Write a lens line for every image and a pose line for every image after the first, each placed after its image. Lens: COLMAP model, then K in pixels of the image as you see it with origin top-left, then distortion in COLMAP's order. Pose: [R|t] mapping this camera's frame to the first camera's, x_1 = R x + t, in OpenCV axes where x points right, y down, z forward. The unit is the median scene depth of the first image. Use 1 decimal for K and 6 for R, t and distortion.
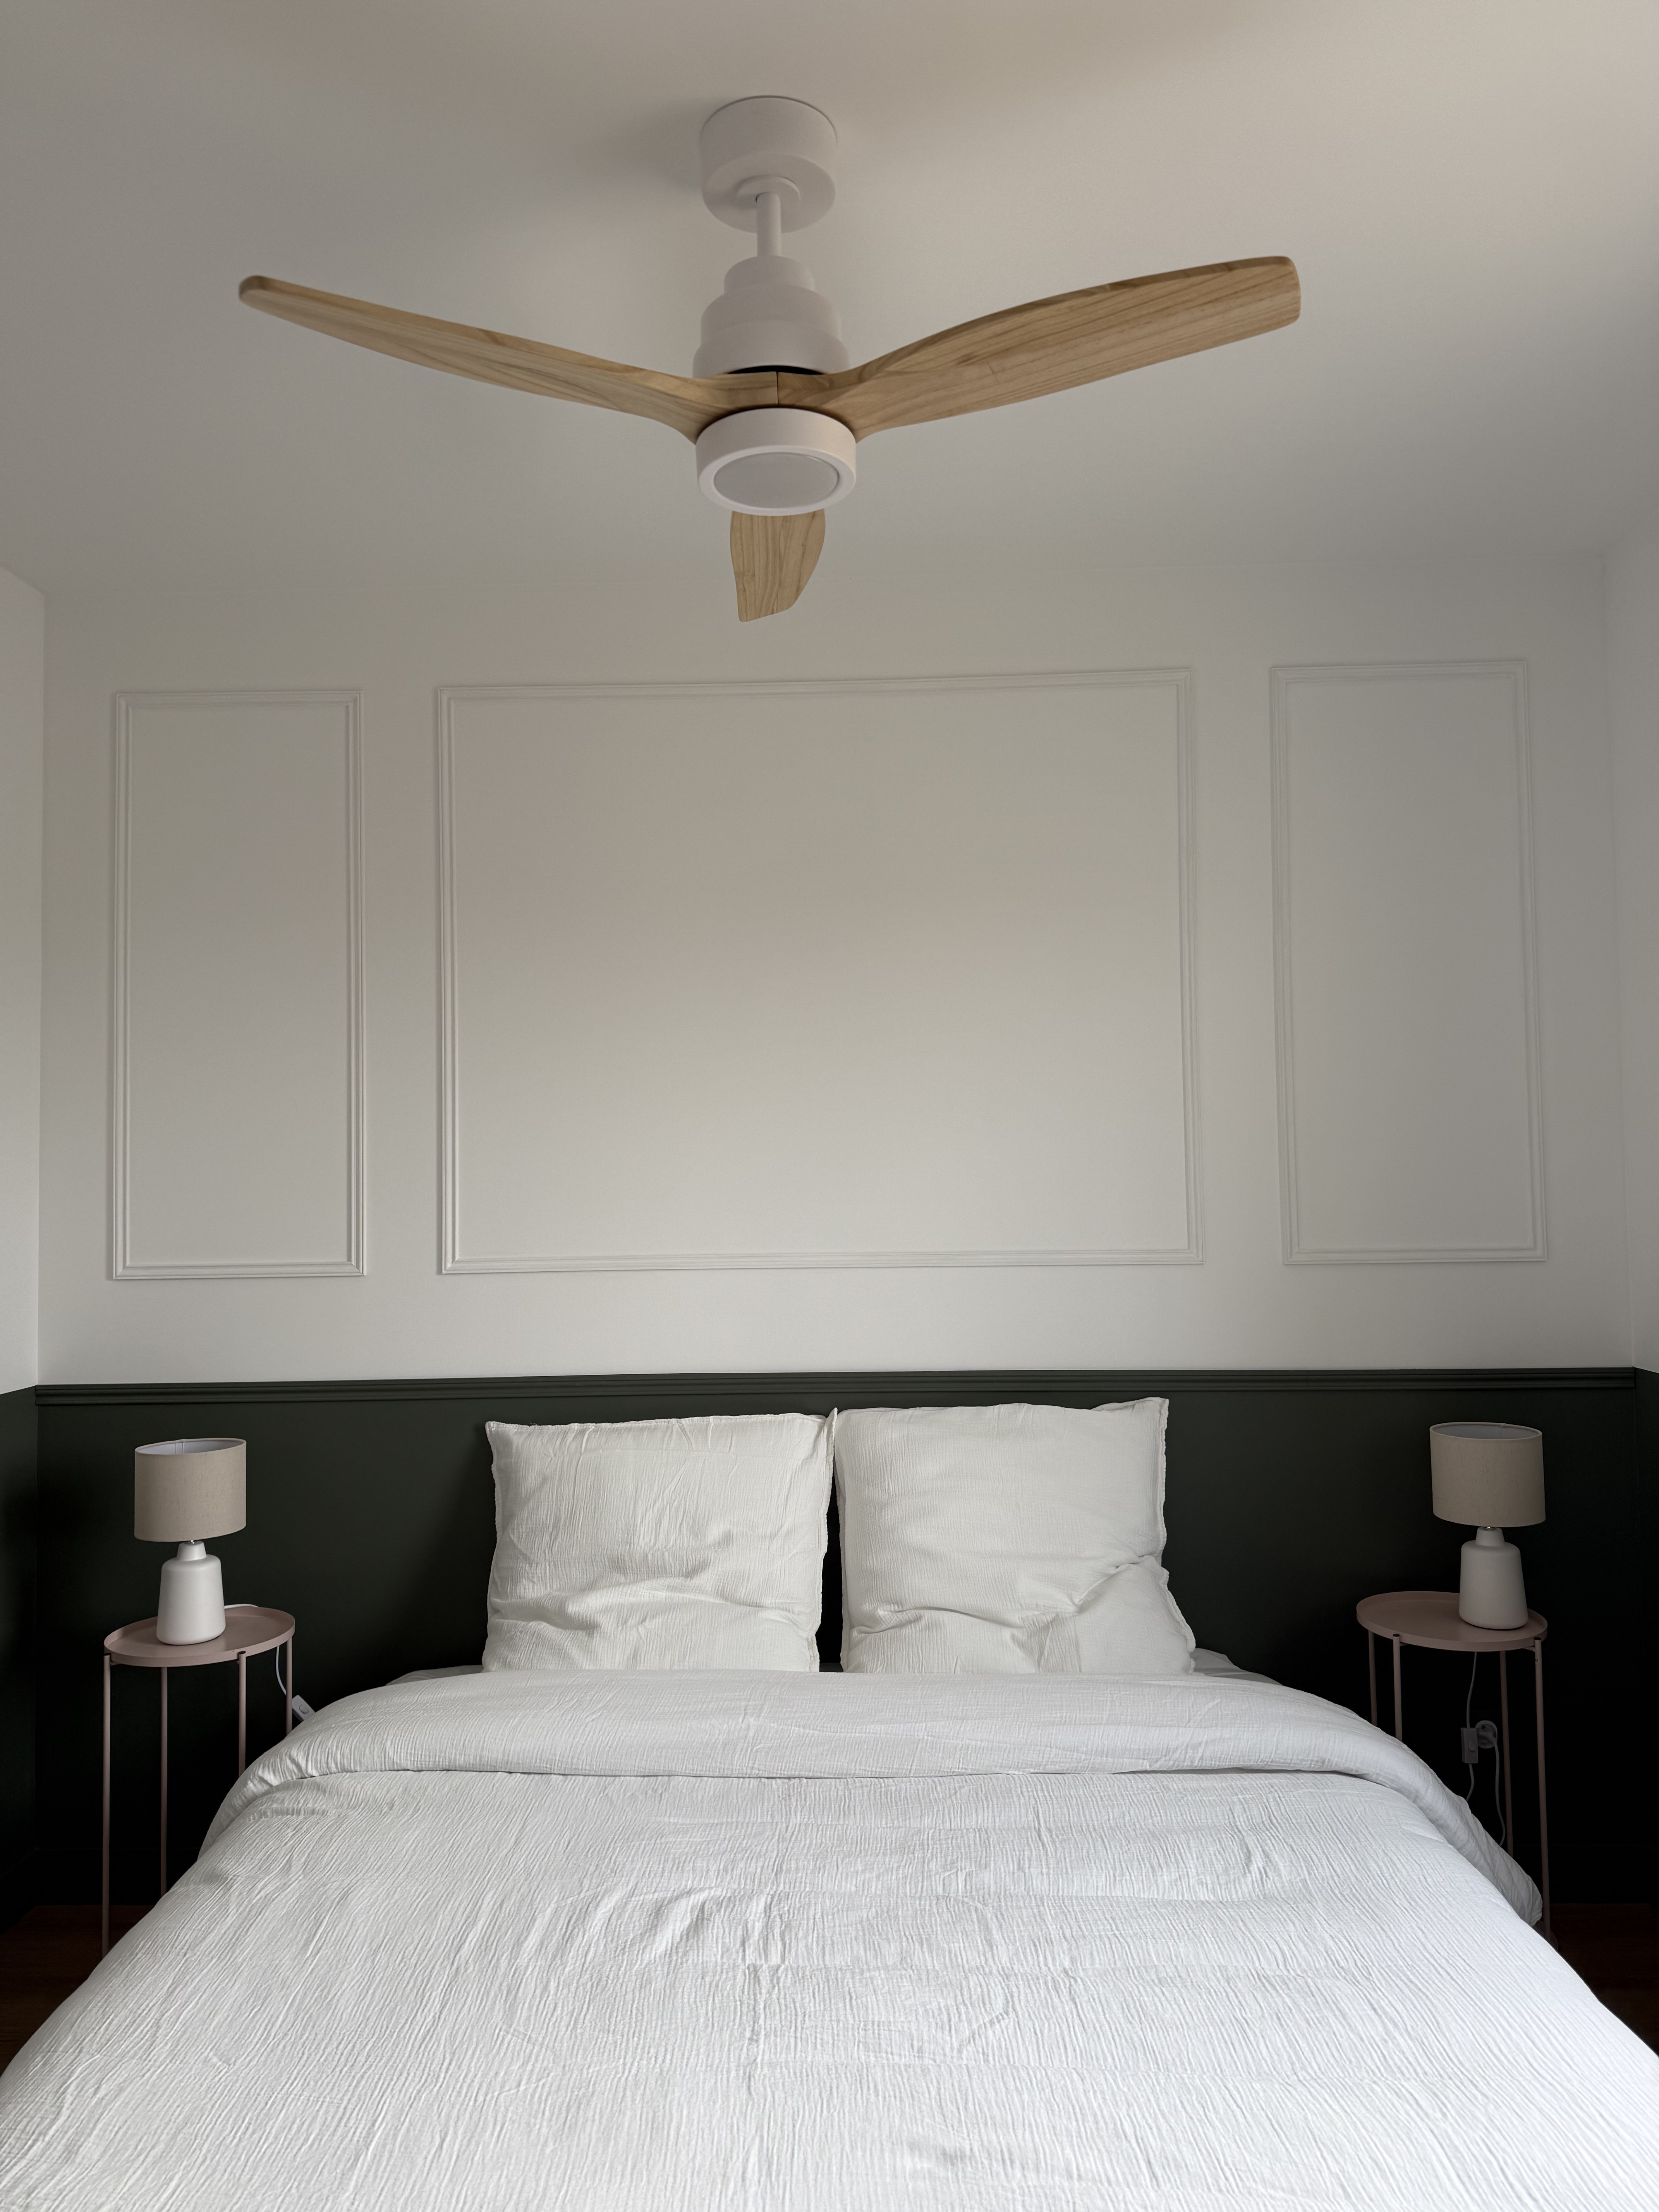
lens RADIAL K [[1547.8, 0, 829.5], [0, 1547.8, 1106.0], [0, 0, 1]] dist [0.083268, -0.141728]
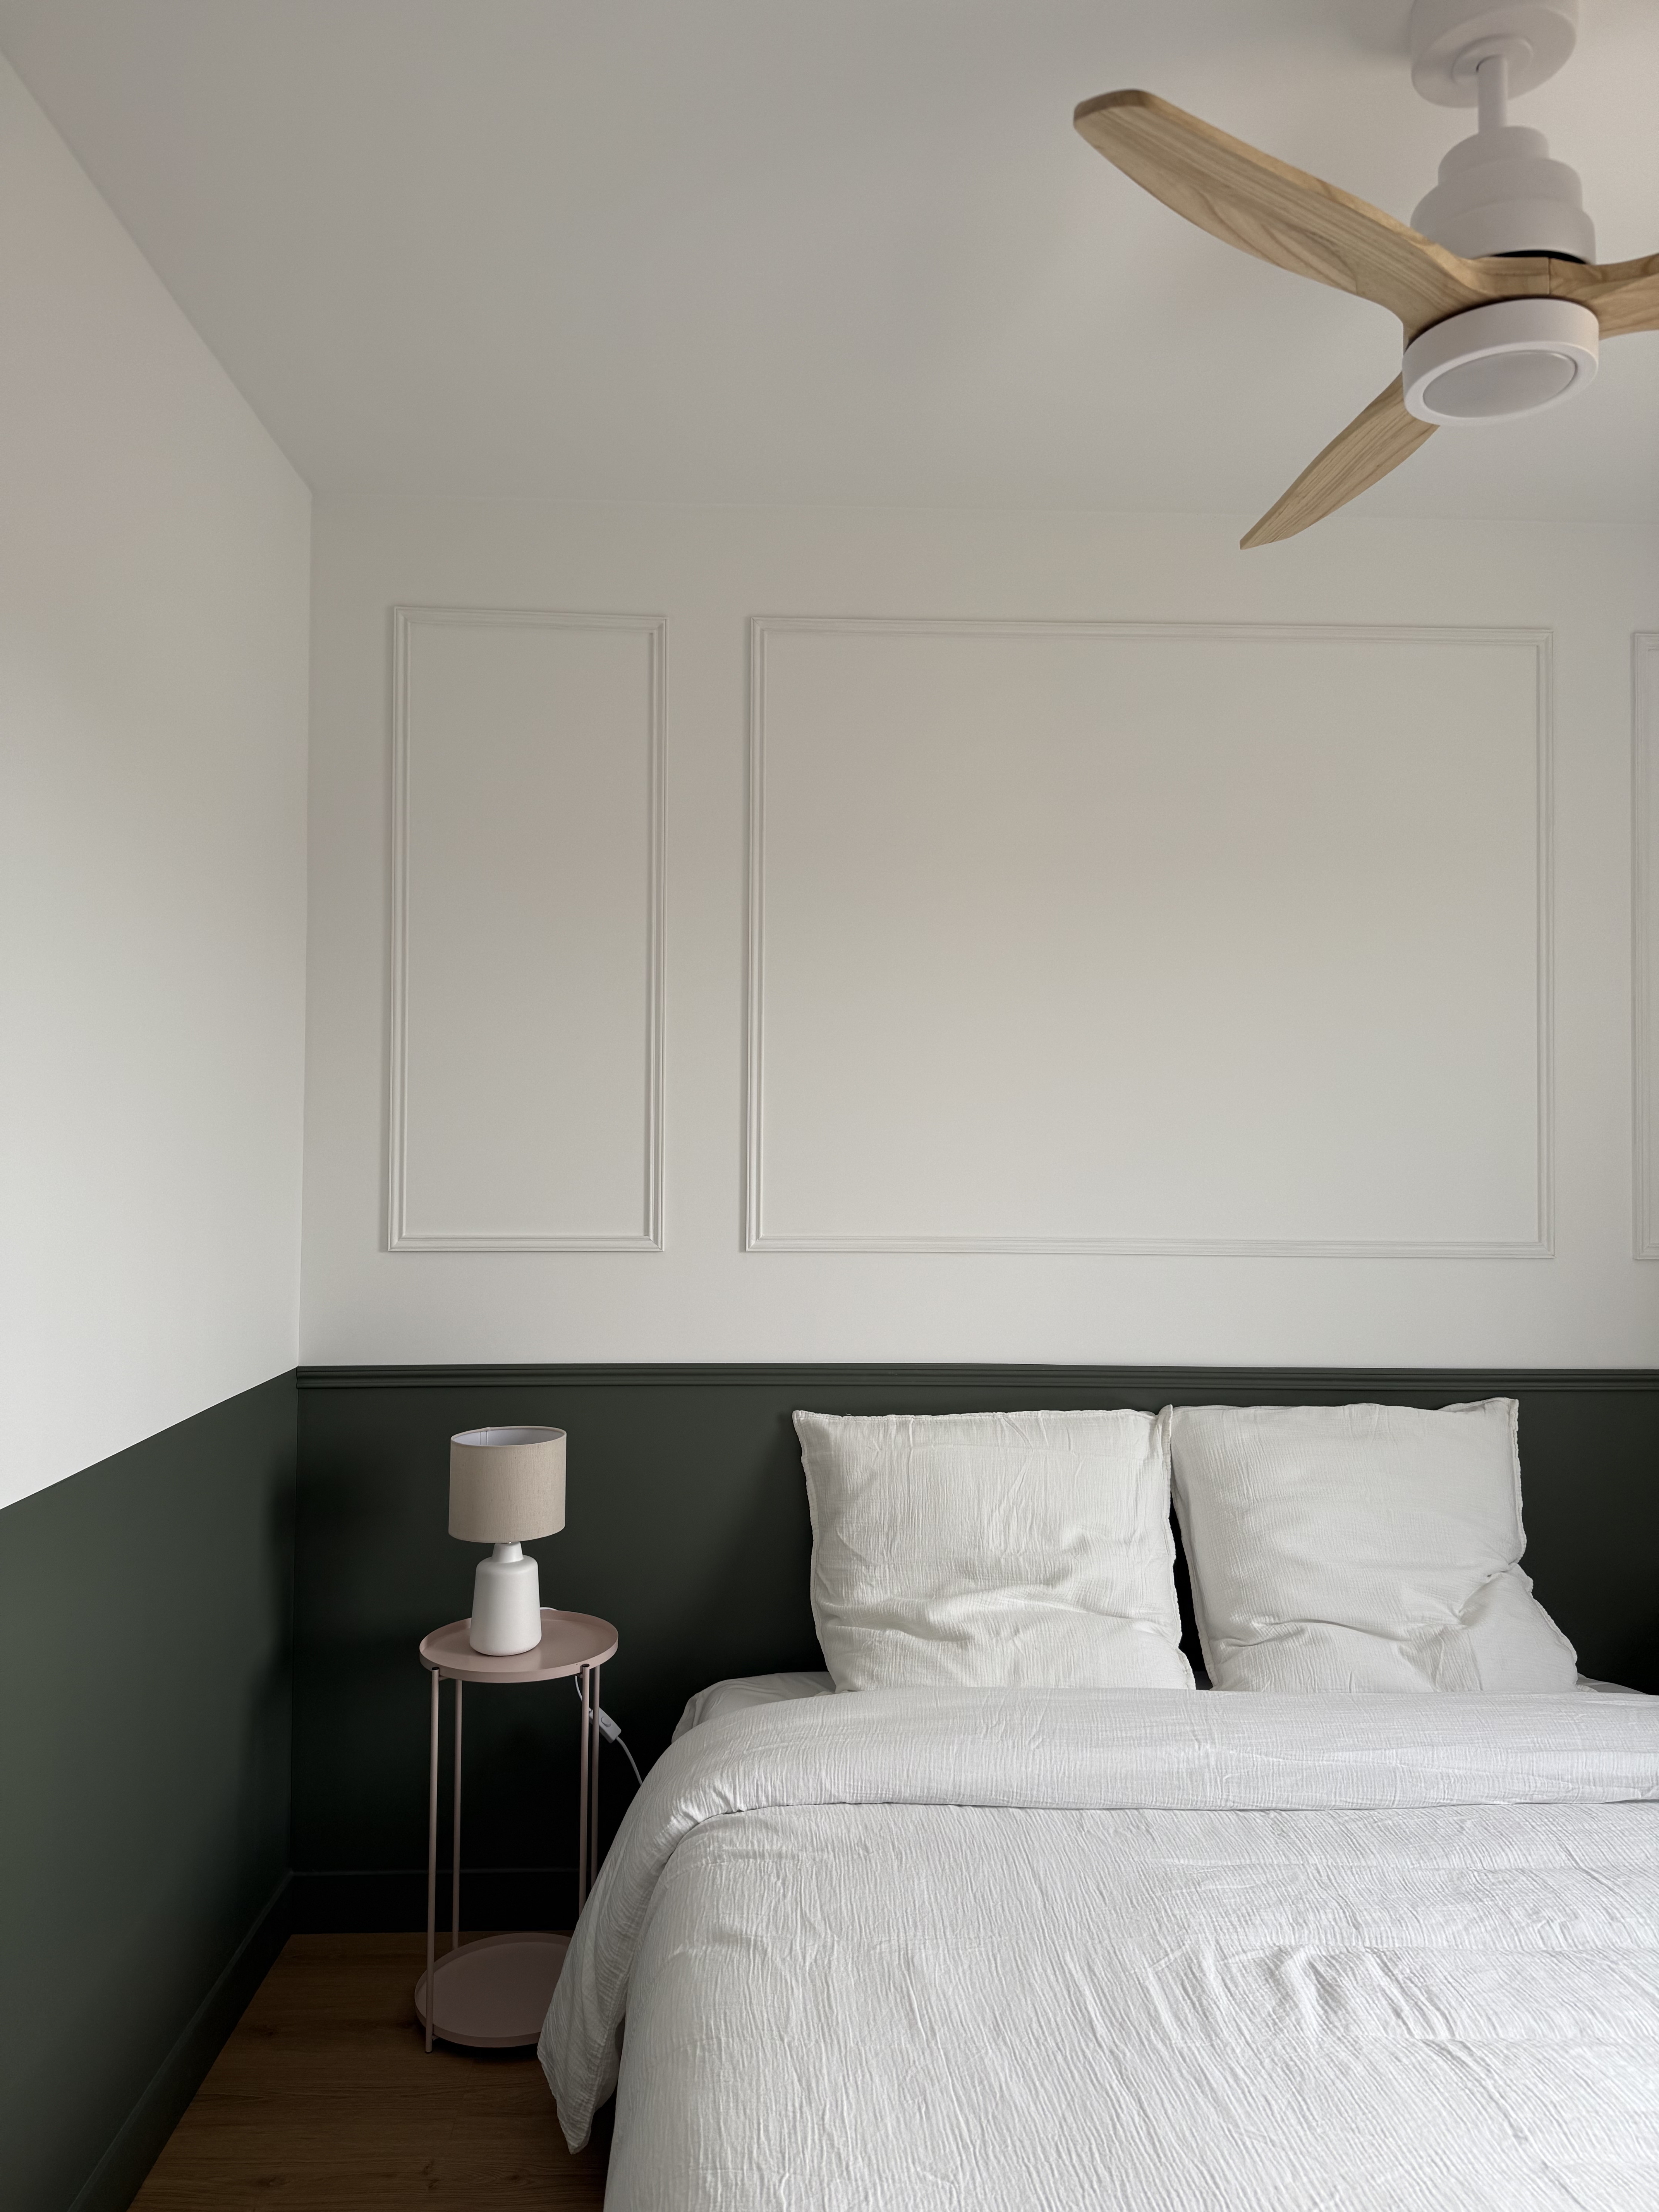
lens RADIAL K [[1530.6, 0, 750.3], [0, 1530.6, 1097.0], [0, 0, 1]] dist [0.051813, -0.044046]
pose [[0.996291, 0.026312, 0.081921, -0.354841], [-0.027534, 0.999525, 0.013821, 0.002942], [-0.081518, -0.016025, 0.996543, 0.101729]]
